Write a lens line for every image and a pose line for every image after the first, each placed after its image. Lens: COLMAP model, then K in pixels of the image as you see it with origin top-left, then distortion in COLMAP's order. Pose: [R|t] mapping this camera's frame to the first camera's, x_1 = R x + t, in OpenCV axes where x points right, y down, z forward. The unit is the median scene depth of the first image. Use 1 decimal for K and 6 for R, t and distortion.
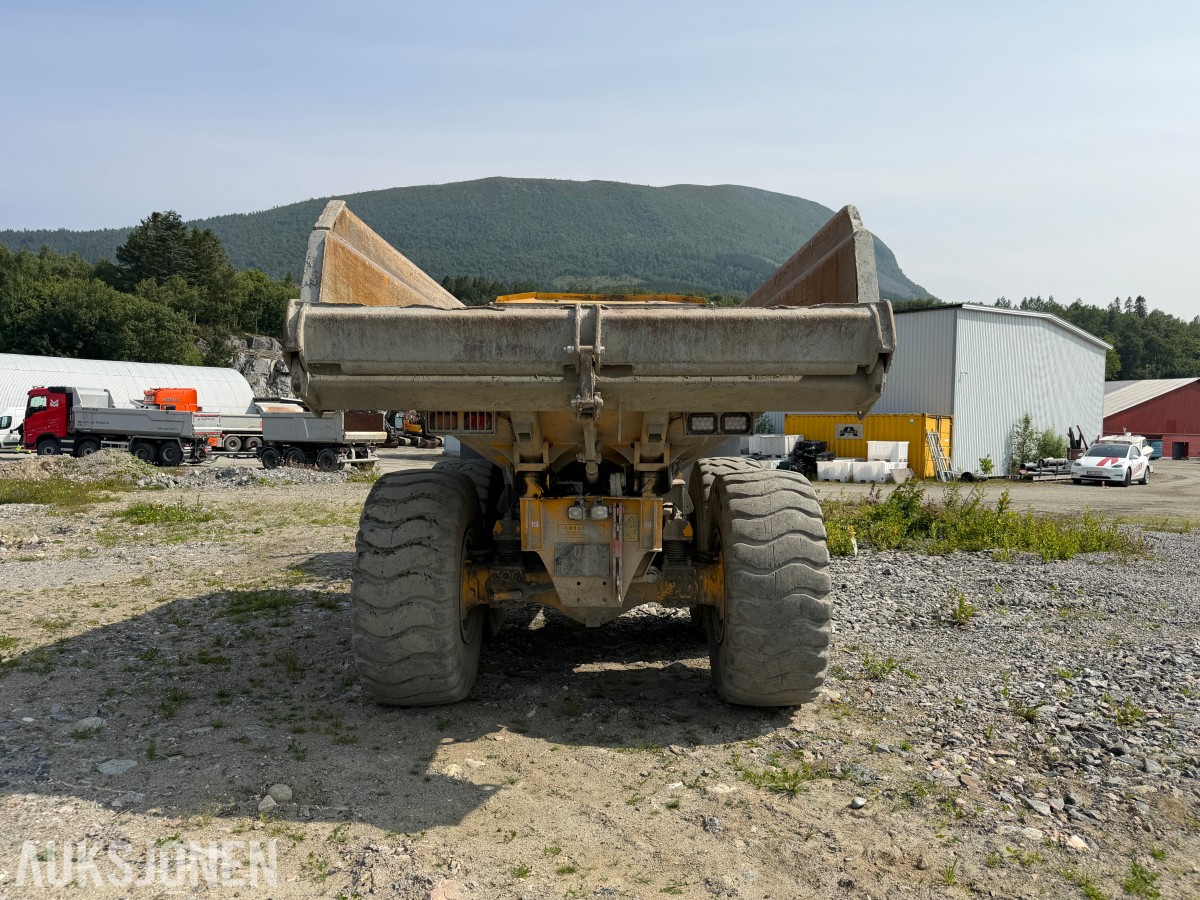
lens RADIAL K [[908.2, 0, 583.7], [0, 908.2, 454.9], [0, 0, 1]] dist [0.042830, -0.005462]
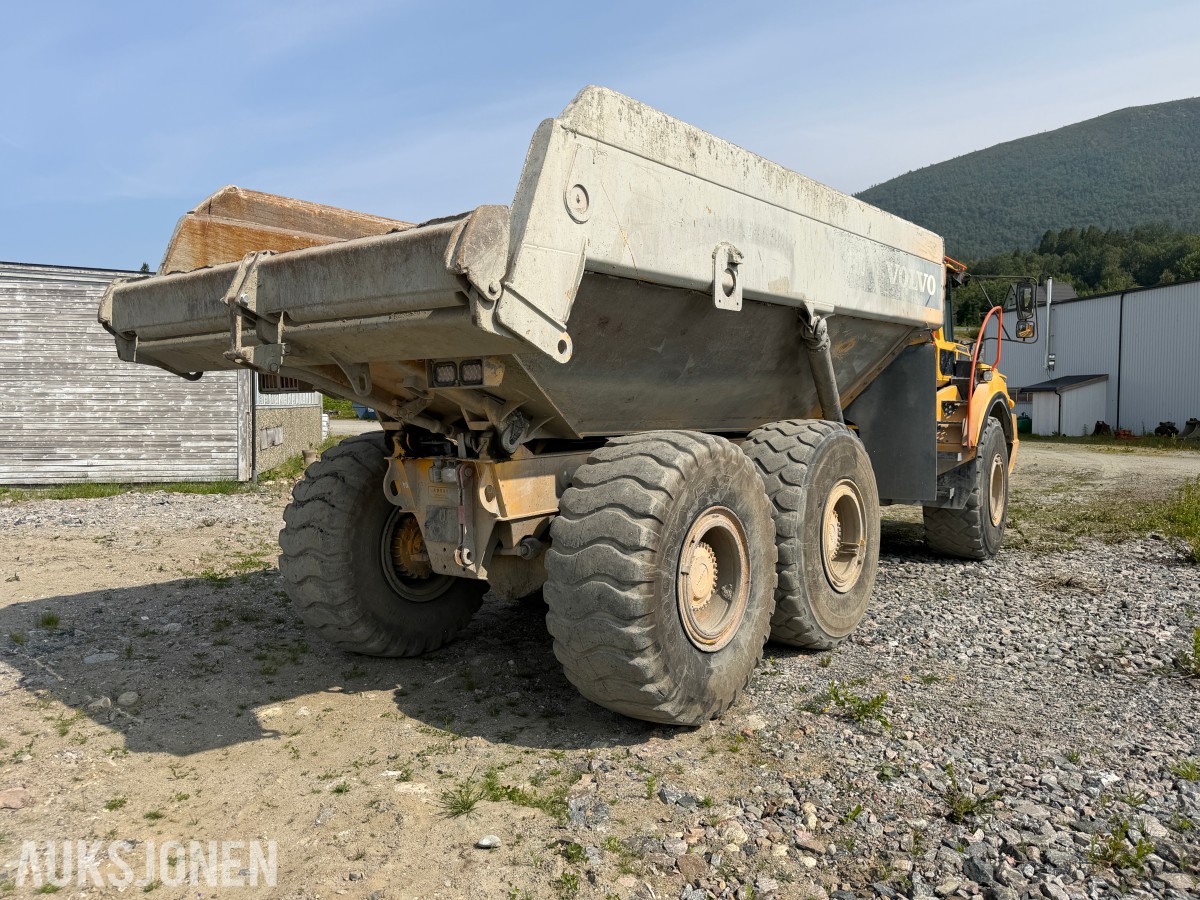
lens RADIAL K [[908.2, 0, 583.7], [0, 908.2, 454.9], [0, 0, 1]] dist [0.042830, -0.005462]
pose [[0.804765, 0.019127, -0.593285, 0.683844], [-0.005076, 0.999666, 0.025344, 0.018652], [0.593571, -0.017384, 0.804594, 0.332888]]
